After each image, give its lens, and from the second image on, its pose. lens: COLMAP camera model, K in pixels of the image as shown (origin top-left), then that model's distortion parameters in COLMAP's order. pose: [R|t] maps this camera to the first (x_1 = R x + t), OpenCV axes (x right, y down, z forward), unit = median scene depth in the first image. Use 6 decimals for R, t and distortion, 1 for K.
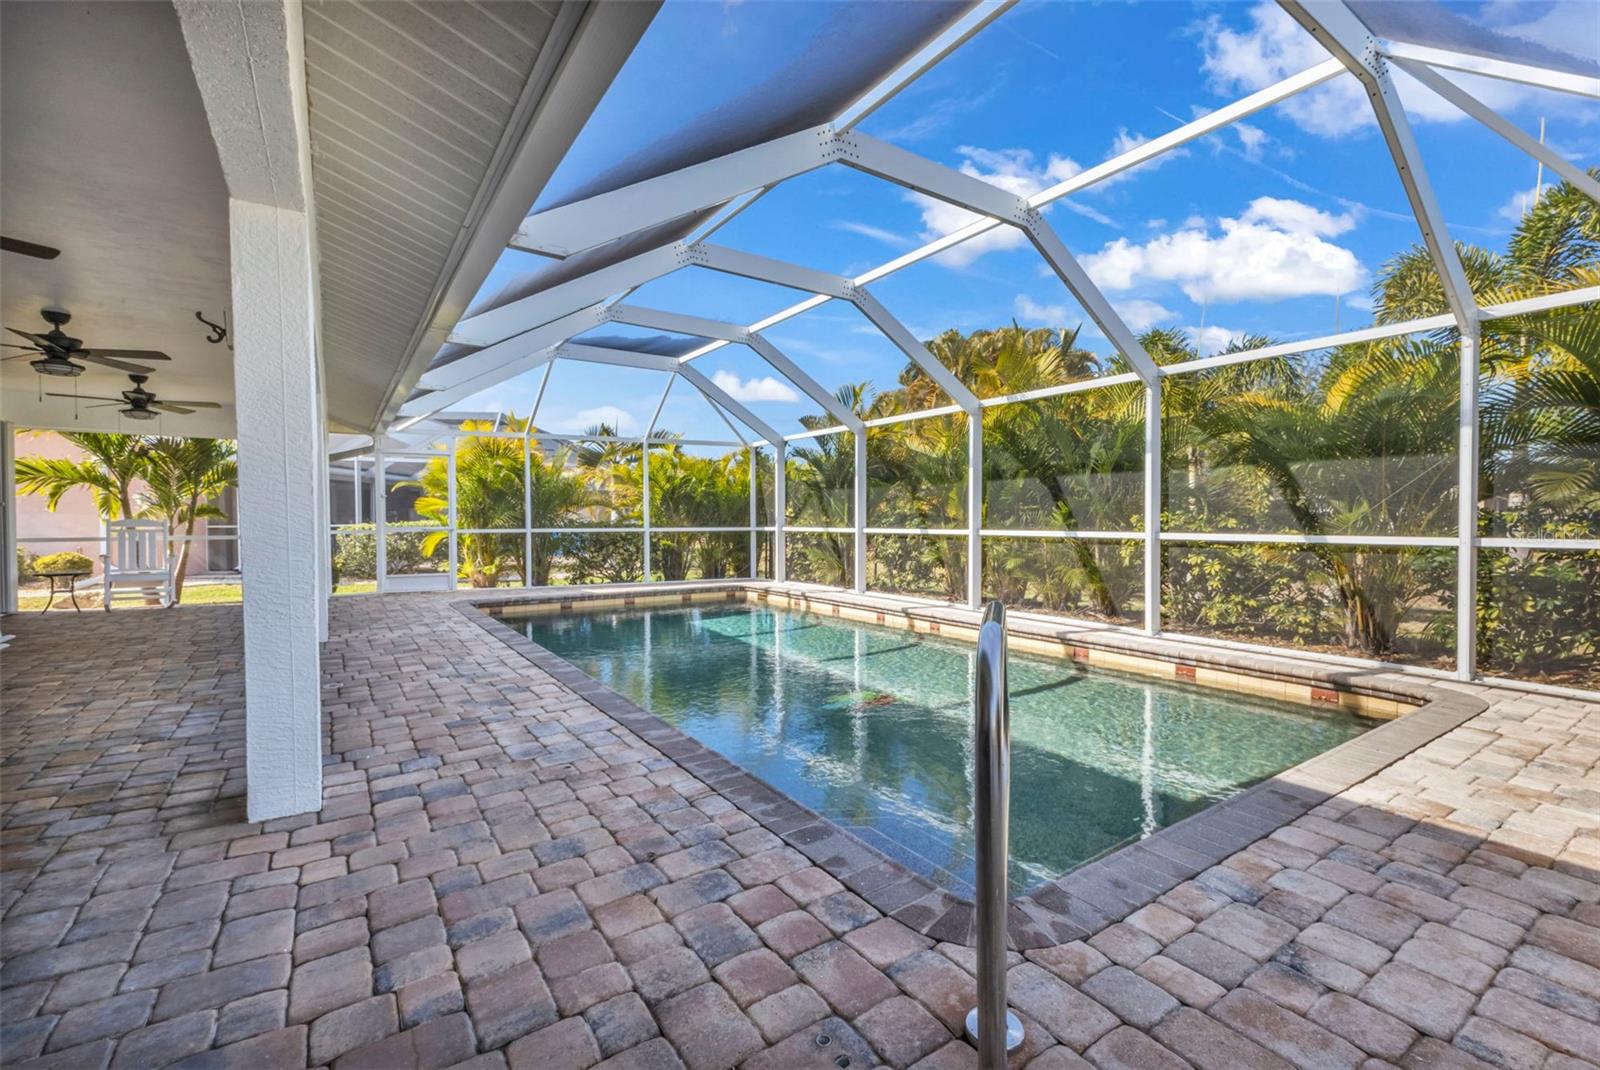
lens RADIAL K [[697.0, 0, 802.5], [0, 697.0, 531.5], [0, 0, 1]] dist [0.009827, -0.000325]
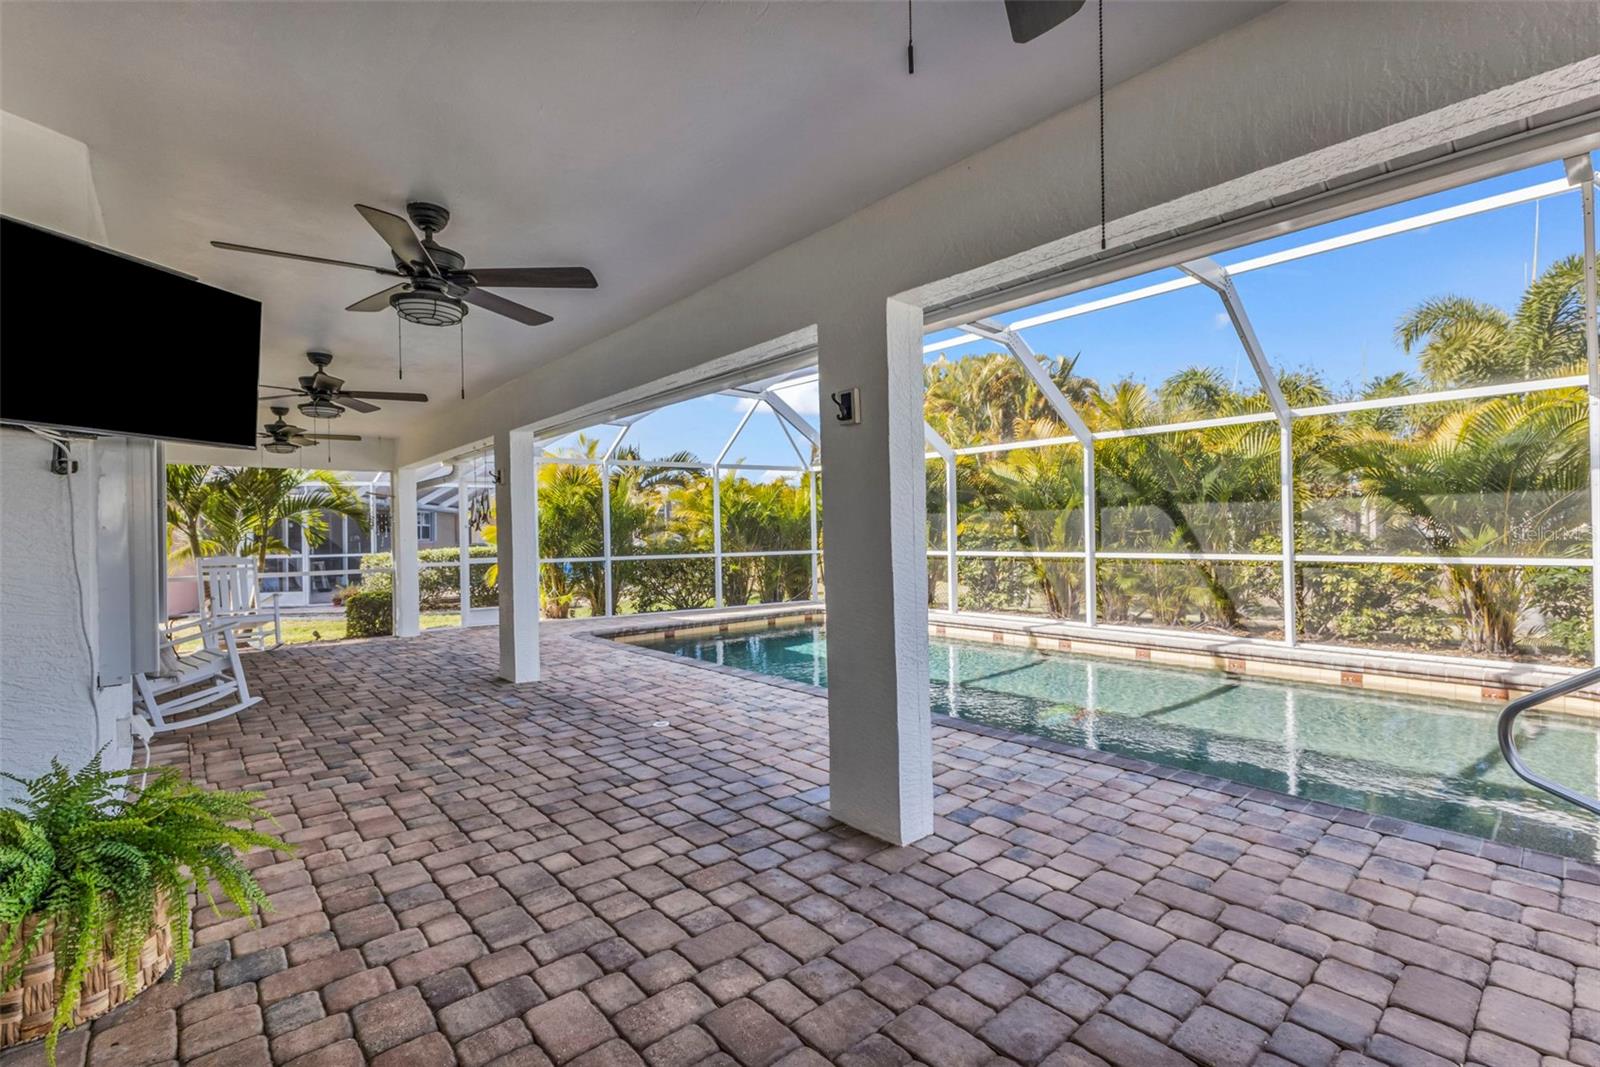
lens RADIAL K [[710.2, 0, 800.0], [0, 710.2, 533.5], [0, 0, 1]] dist [0.011663, -0.000144]
pose [[0.991892, -0.014607, 0.126239, -0.297069], [0.016685, 0.999742, -0.015414, -0.020055], [-0.125981, 0.017395, 0.991880, -0.033463]]
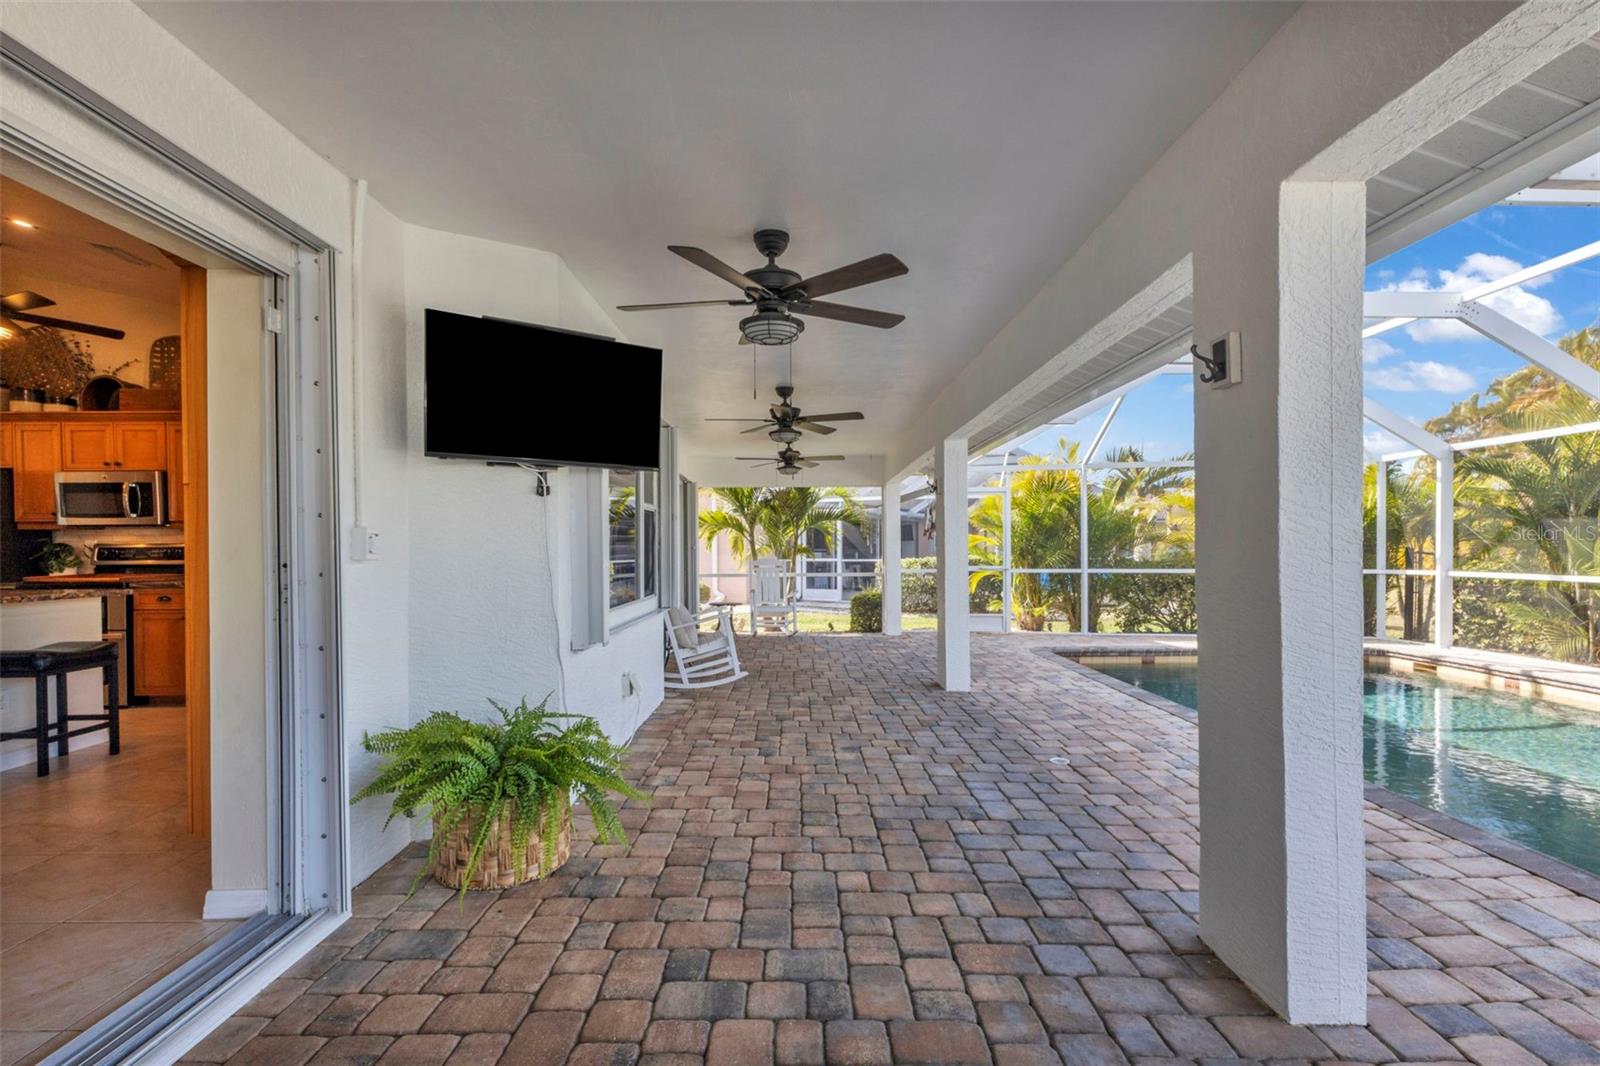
lens RADIAL K [[719.3, 0, 808.5], [0, 719.3, 558.0], [0, 0, 1]] dist [0.009592, -0.000381]
pose [[0.838777, 0.006544, -0.544437, -0.218681], [-0.006967, 0.999975, 0.001285, -0.019789], [0.544431, 0.002715, 0.838801, 0.022671]]
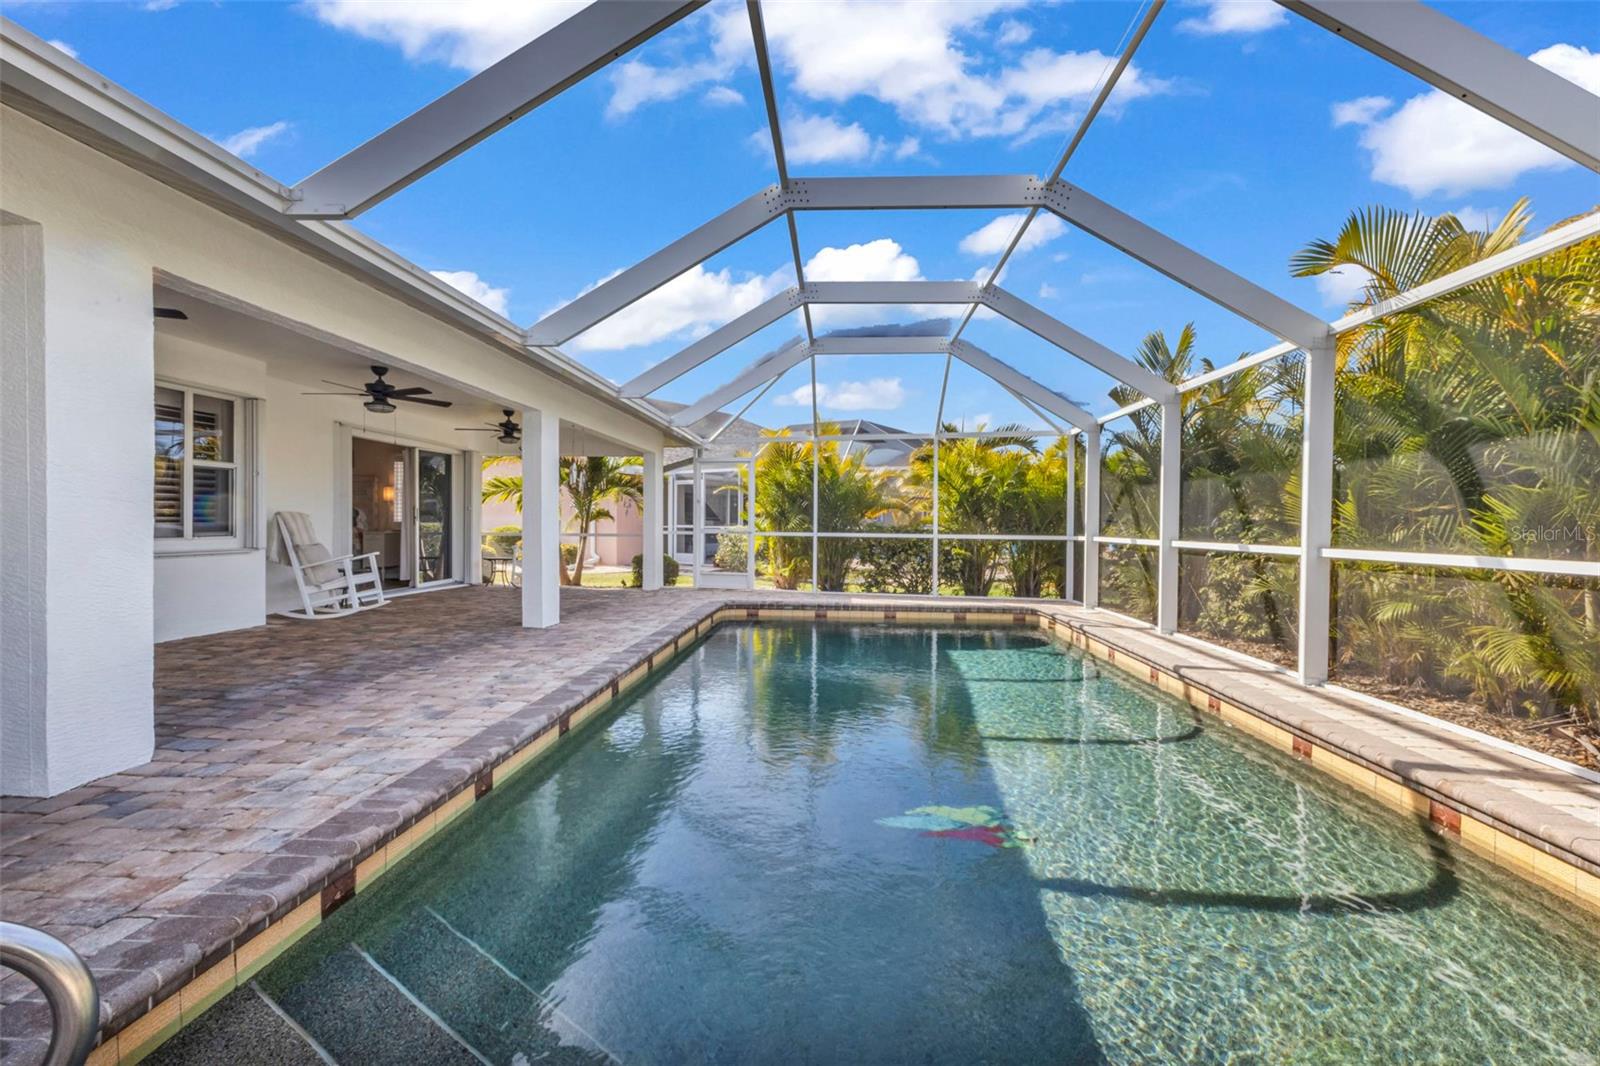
lens RADIAL K [[695.3, 0, 800.0], [0, 695.3, 533.0], [0, 0, 1]] dist [0.004363, -0.000009]
pose [[0.789168, 0.018239, -0.613907, 0.232825], [-0.021834, 0.999760, 0.001636, -0.005416], [0.613789, 0.012113, 0.789377, 0.246693]]
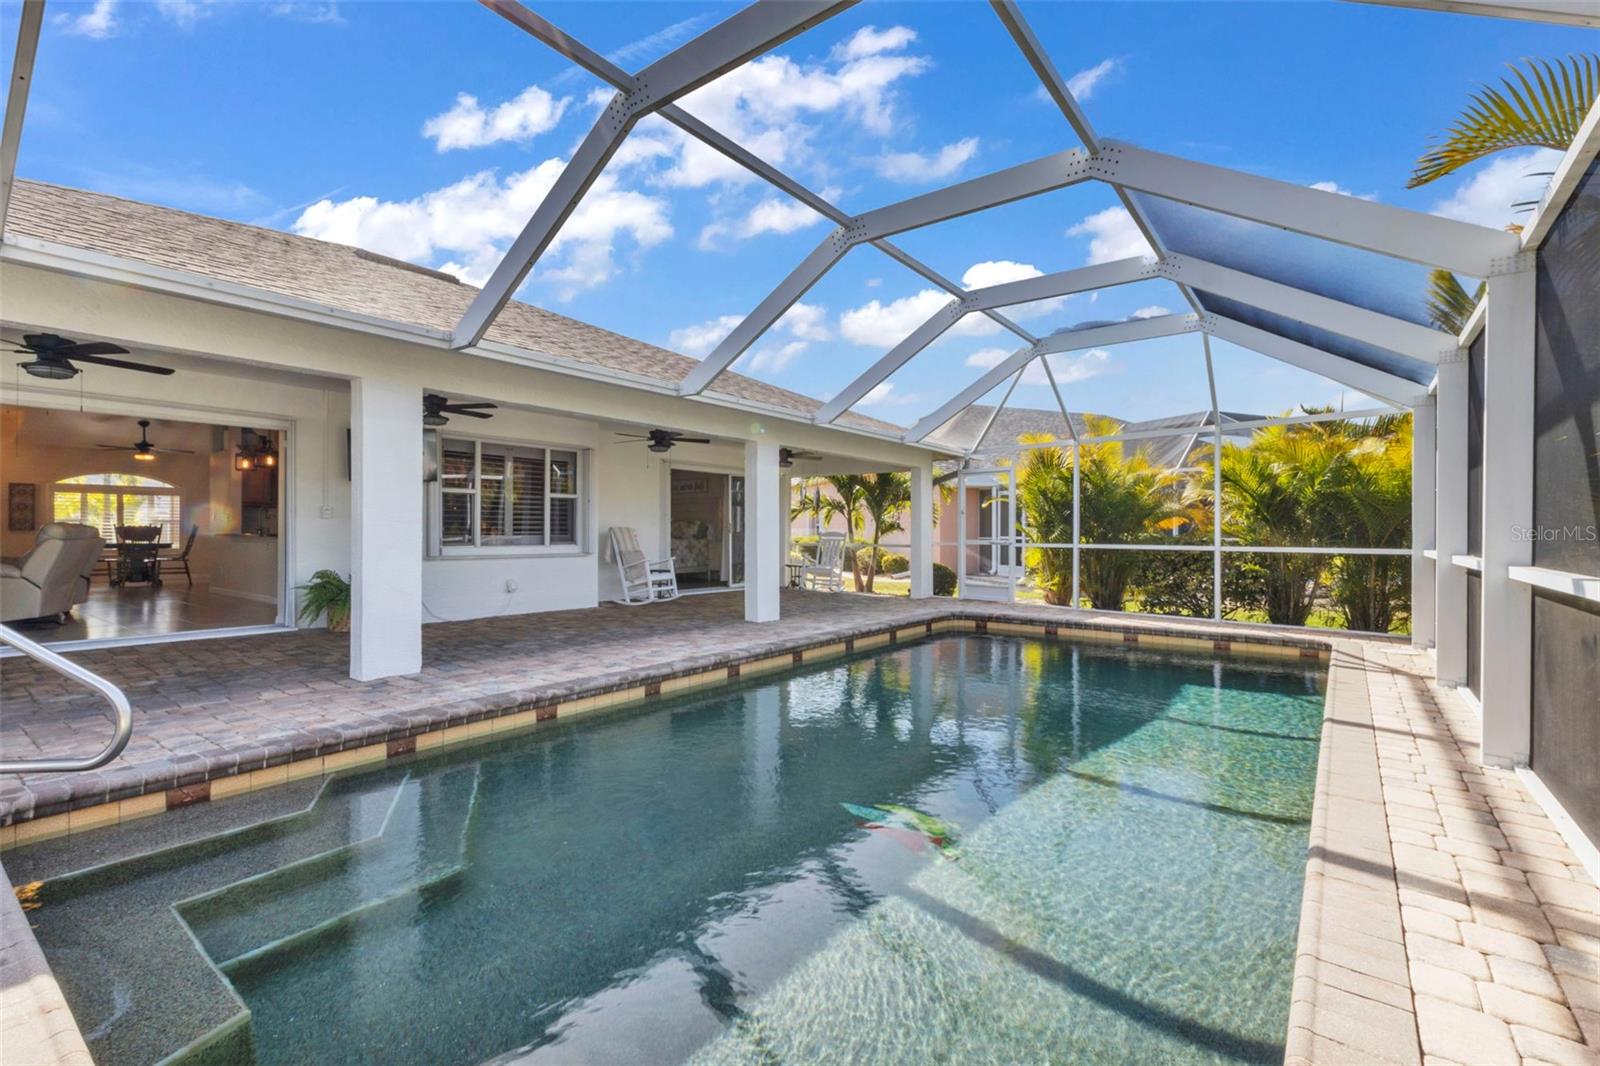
lens RADIAL K [[703.3, 0, 800.0], [0, 703.3, 533.0], [0, 0, 1]] dist [0.013971, 0.000141]
pose [[0.319532, 0.002424, -0.947572, 0.436547], [-0.021845, 0.999750, -0.004809, -0.007548], [0.947323, 0.022237, 0.319505, 0.431280]]
